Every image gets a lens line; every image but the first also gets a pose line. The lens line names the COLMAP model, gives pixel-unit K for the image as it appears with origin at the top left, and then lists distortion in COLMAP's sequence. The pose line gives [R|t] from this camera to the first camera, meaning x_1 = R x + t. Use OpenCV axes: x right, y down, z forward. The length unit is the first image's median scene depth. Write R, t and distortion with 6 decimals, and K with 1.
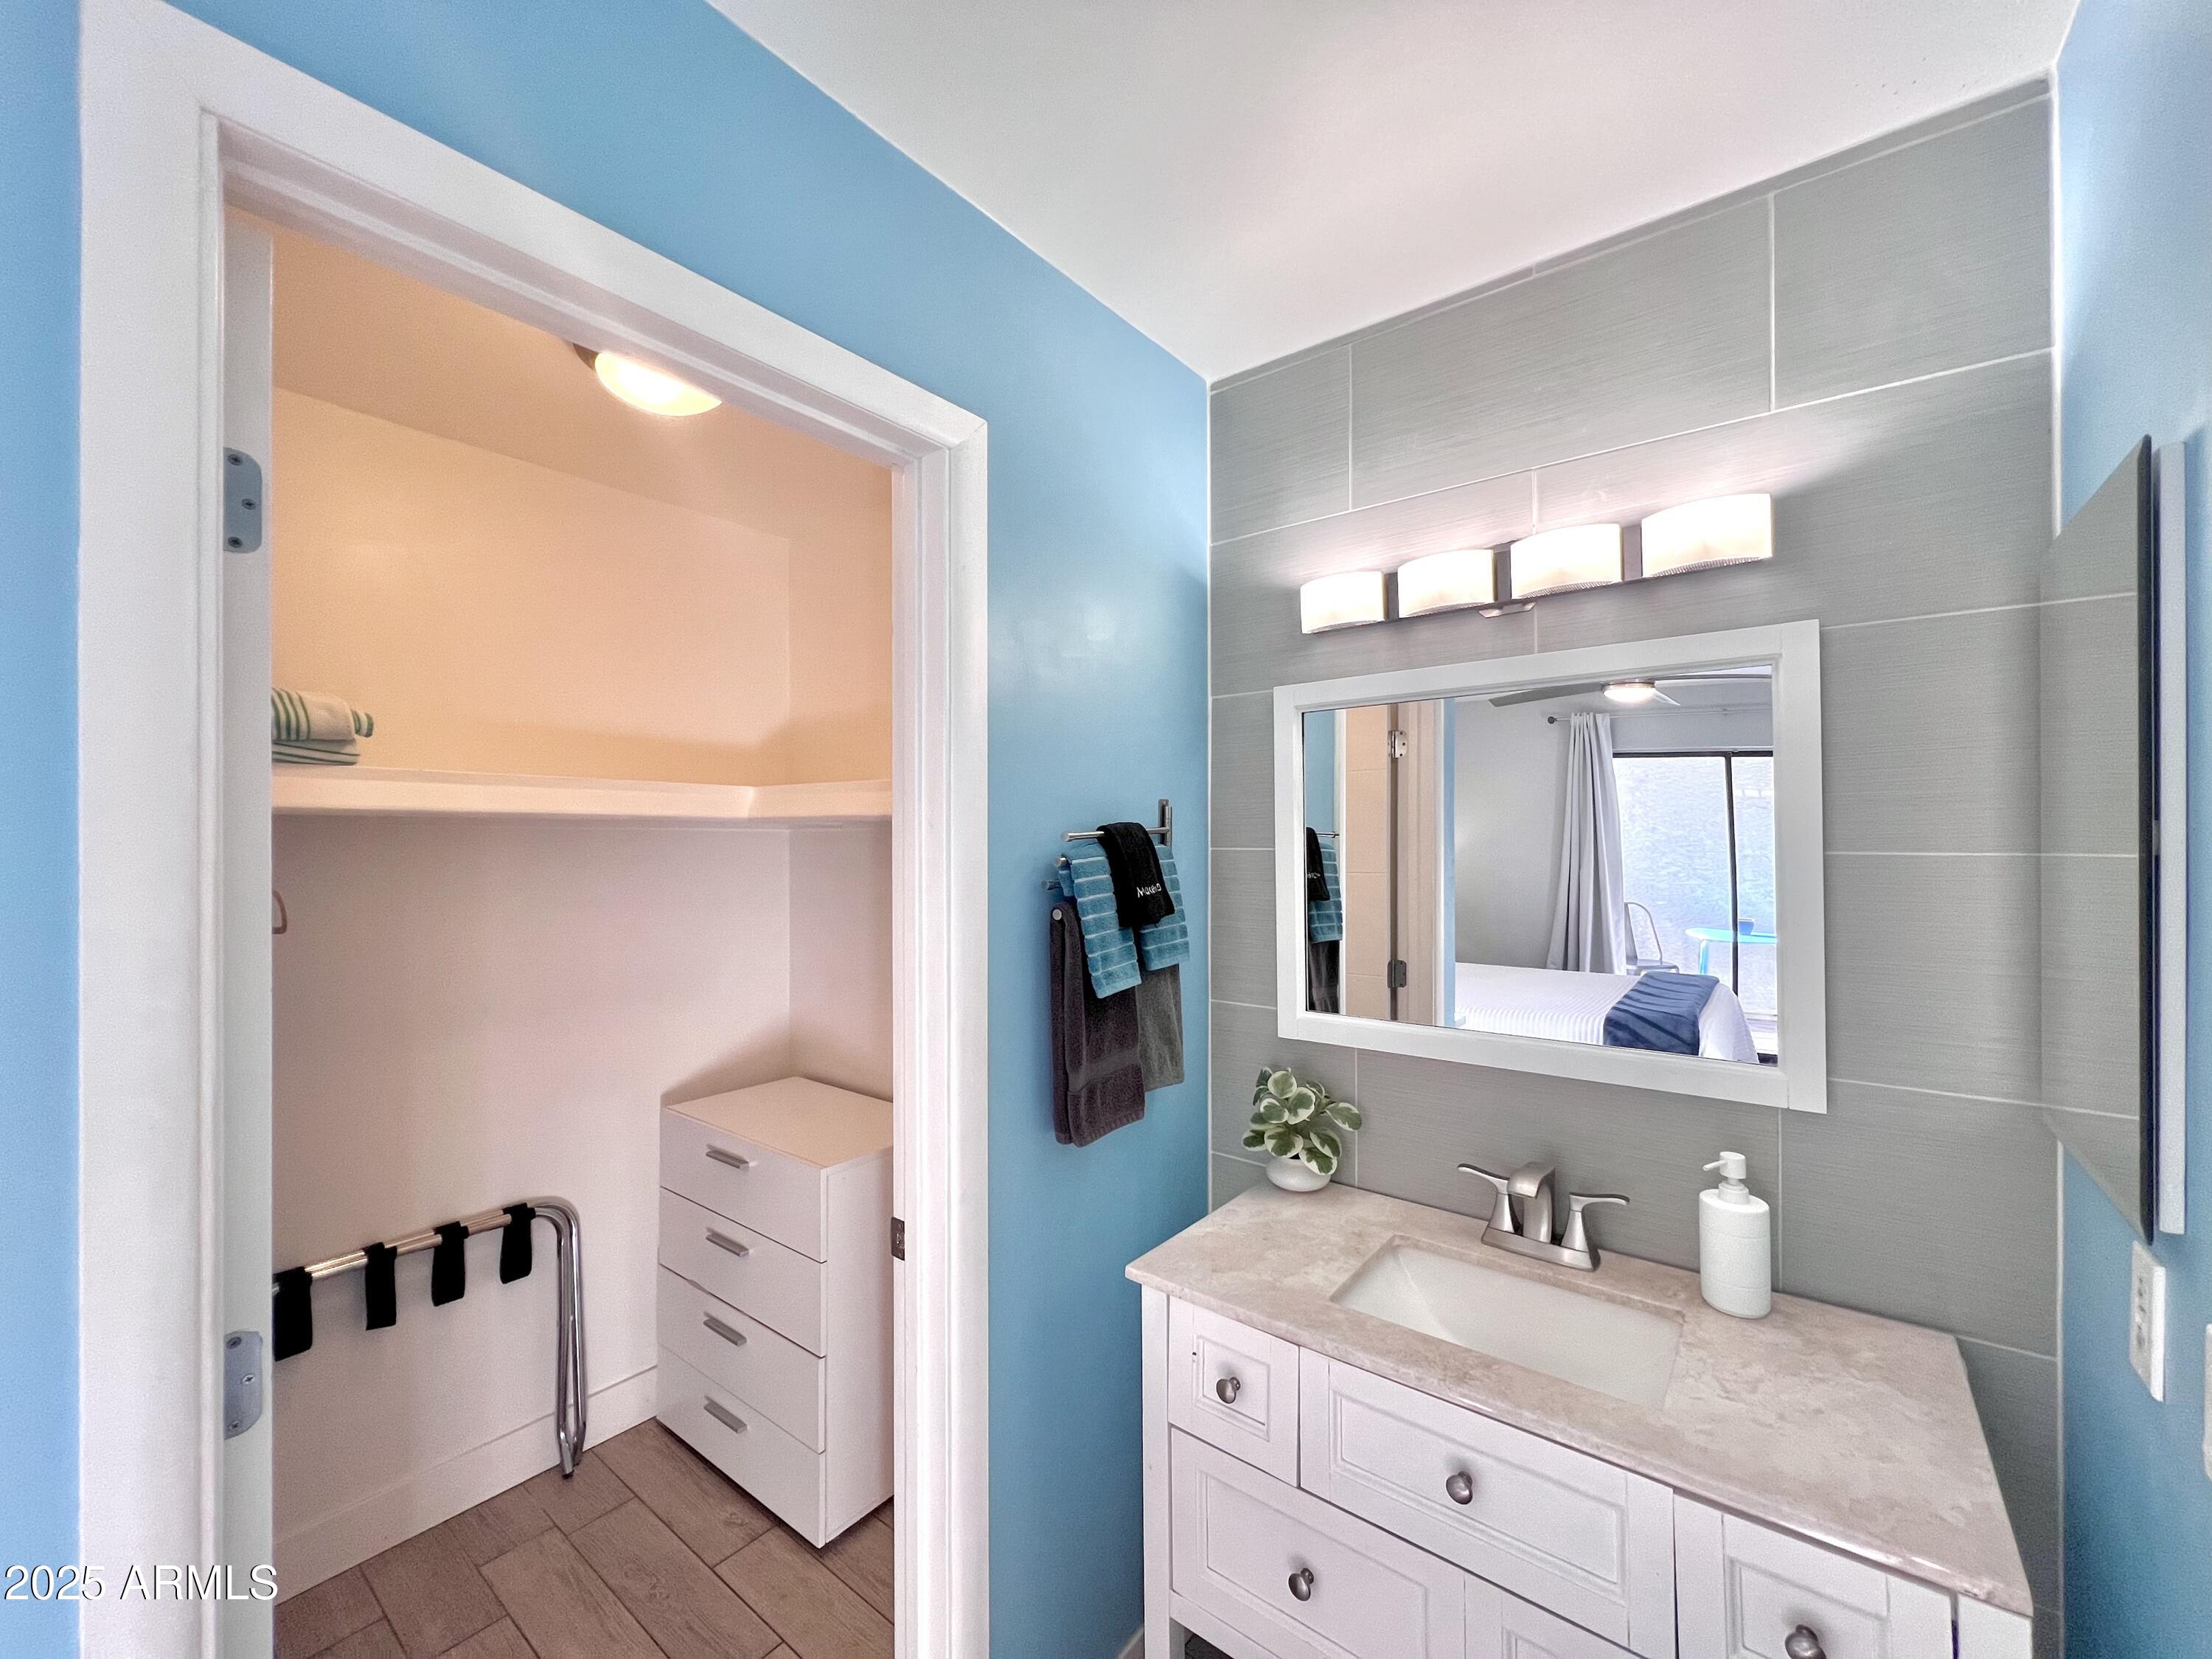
lens RADIAL K [[870.4, 0, 1101.9], [0, 870.4, 831.9], [0, 0, 1]] dist [0.000693, 0.000163]
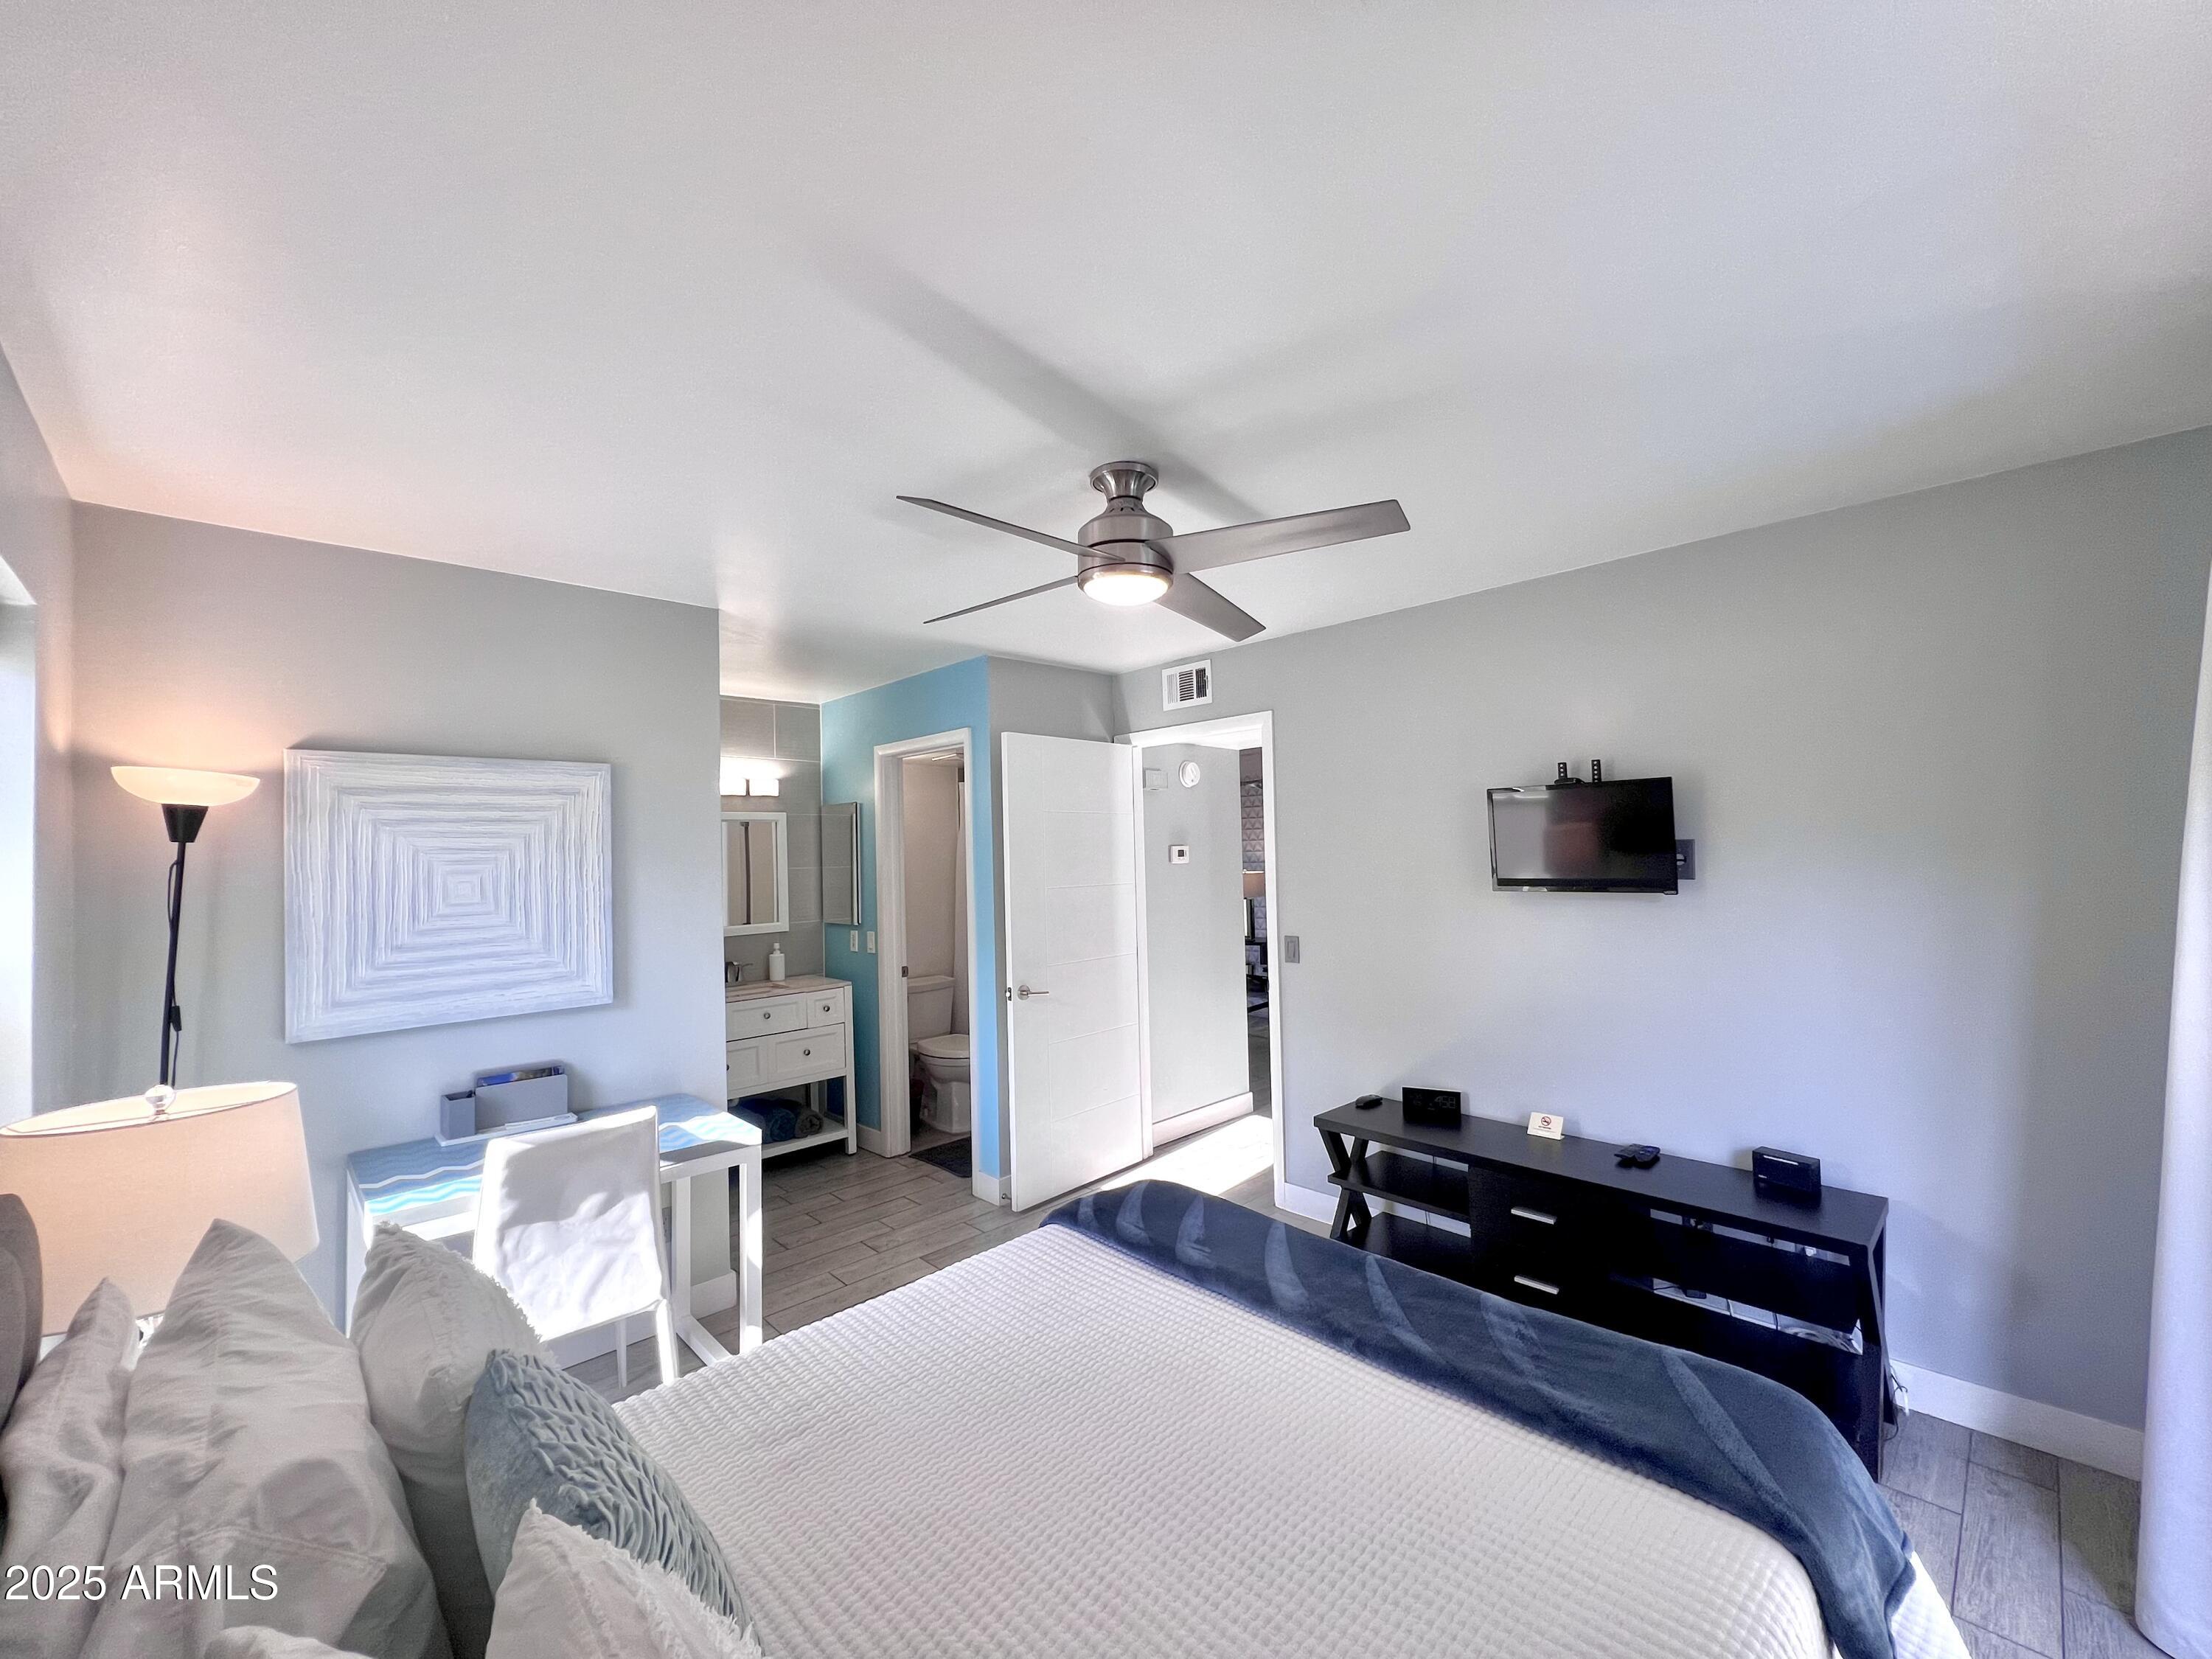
lens RADIAL K [[900.4, 0, 1106.0], [0, 900.4, 829.5], [0, 0, 1]] dist [-0.000571, 0.000426]
pose [[0.148063, 0.011263, 0.988914, -2.970168], [0.008014, 0.999889, -0.012588, -0.081151], [-0.988945, 0.009789, 0.147956, -1.031980]]
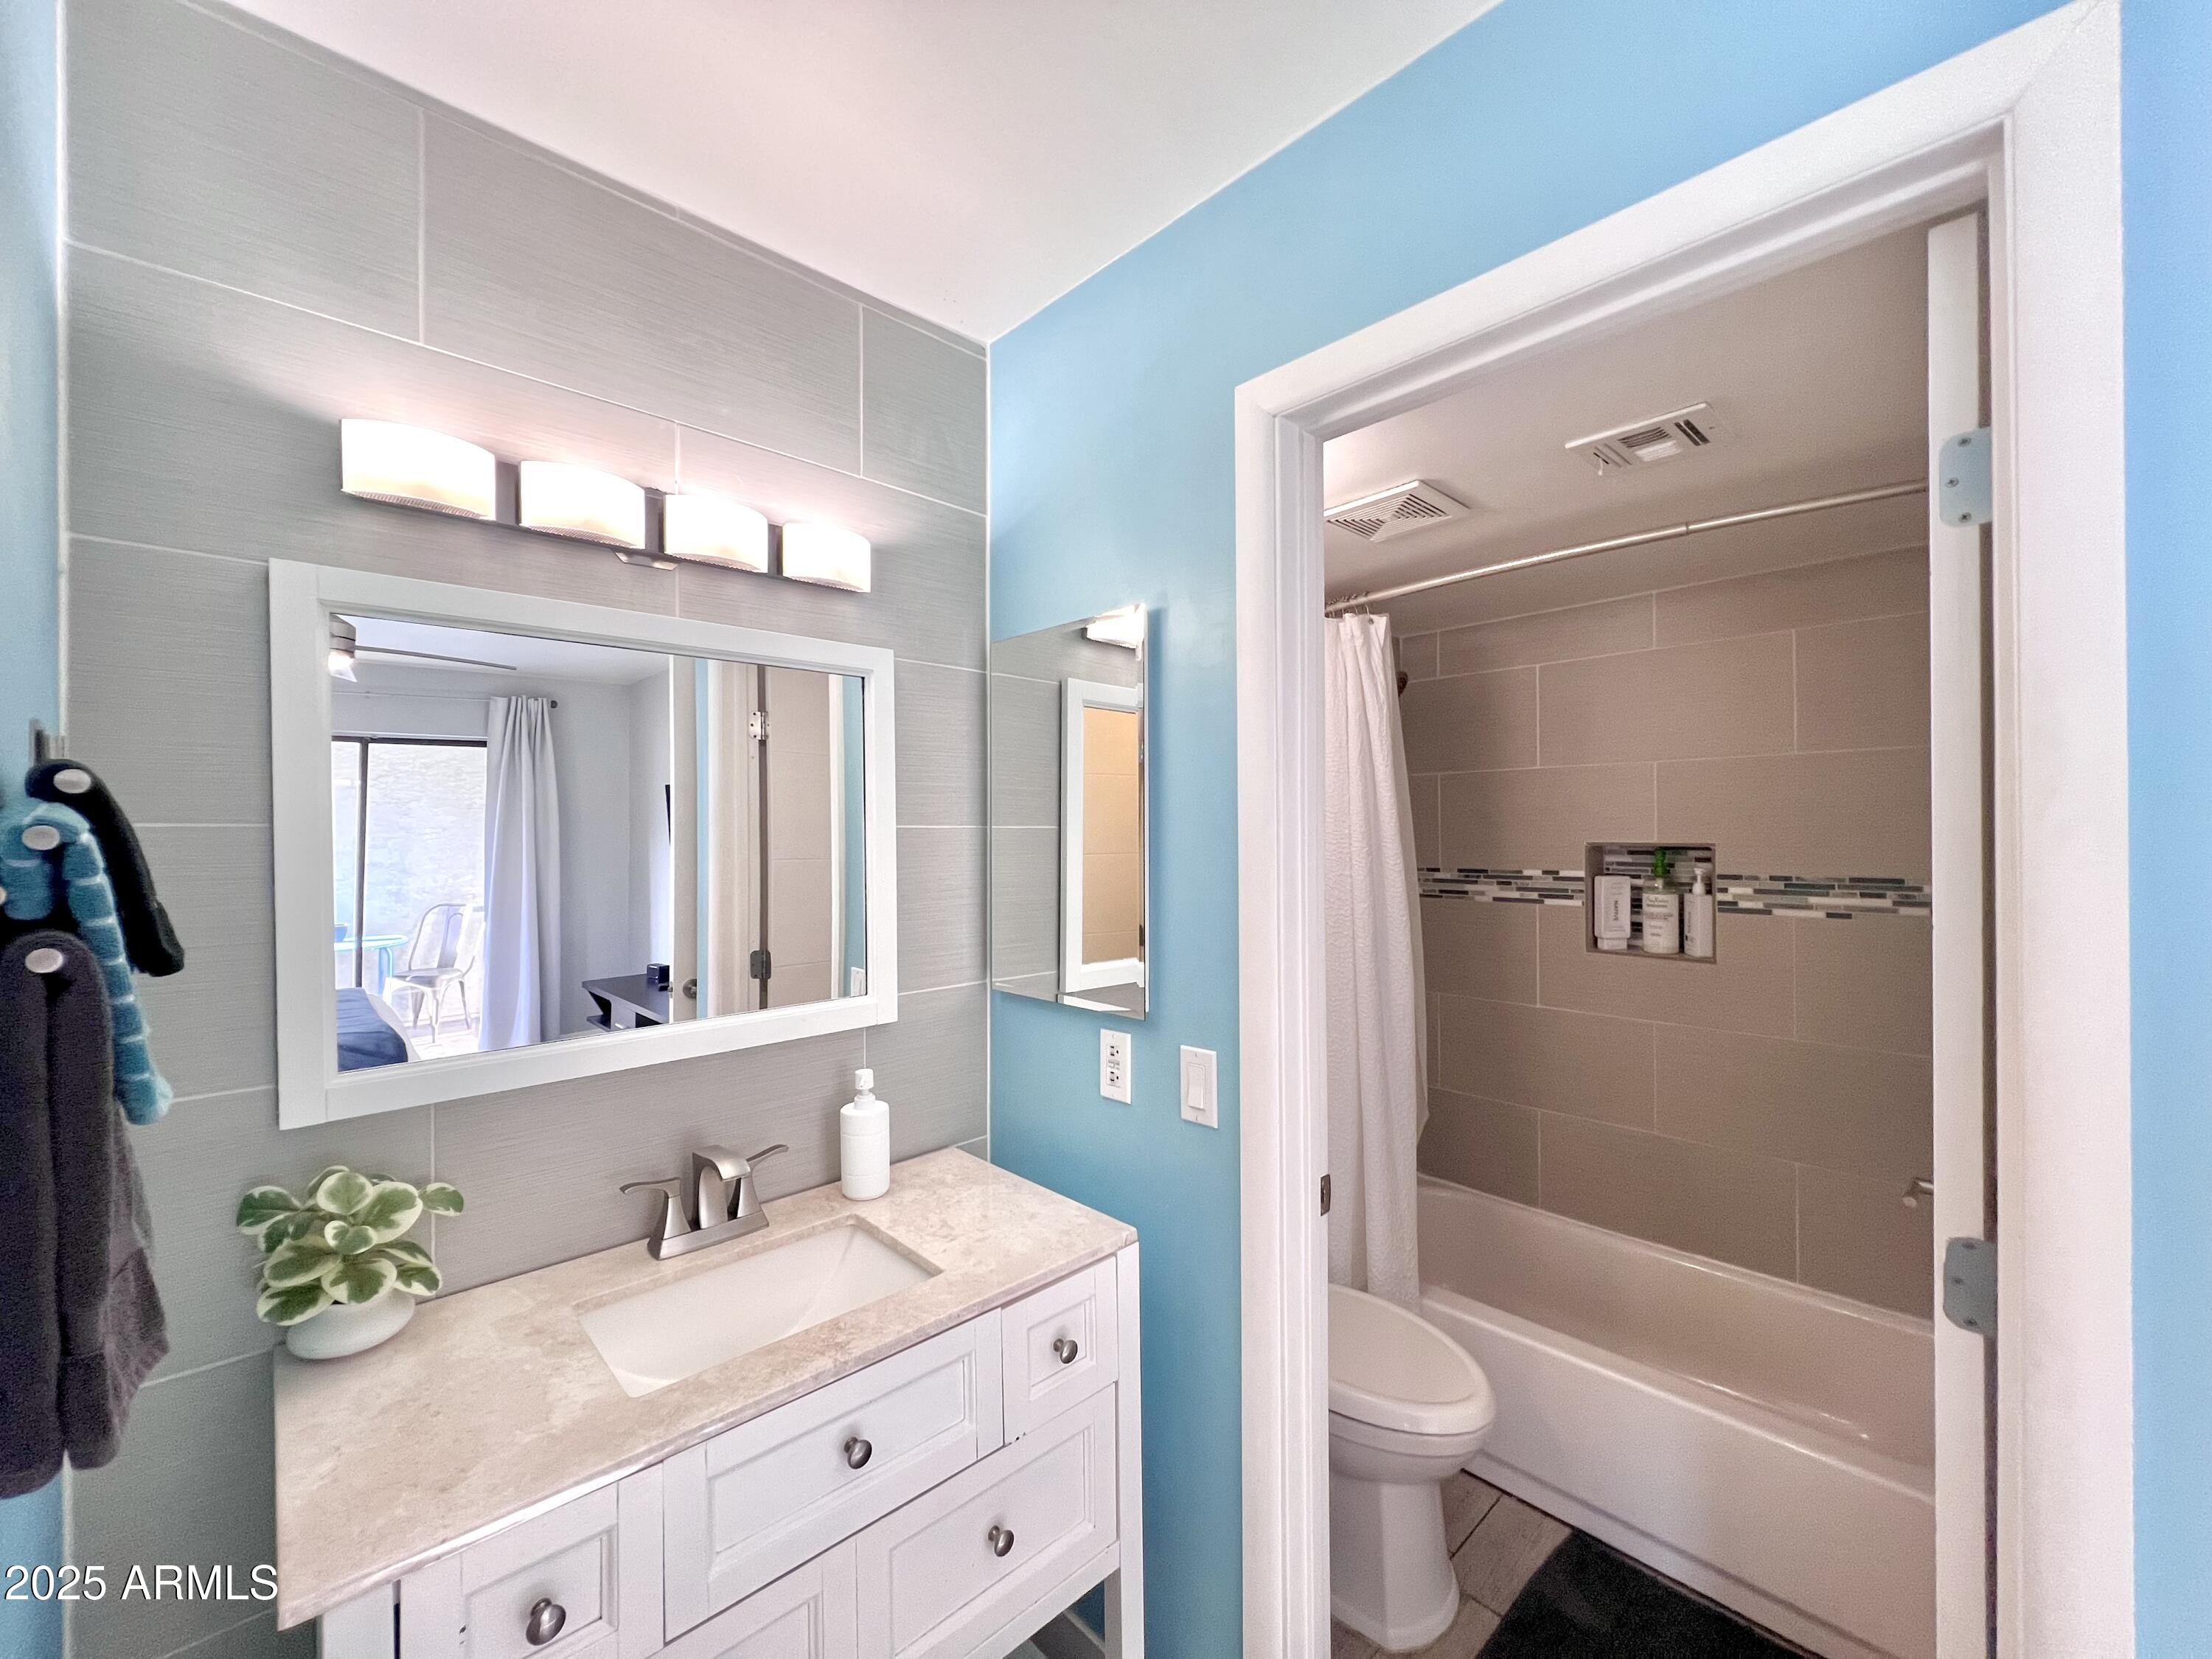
lens RADIAL K [[885.3, 0, 1106.0], [0, 885.3, 829.5], [0, 0, 1]] dist [0.000538, 0.000176]
pose [[0.161290, 0.003538, 0.986901, -0.442370], [-0.003662, 0.999989, -0.002987, 0.031523], [-0.986900, -0.003132, 0.161301, 0.448773]]
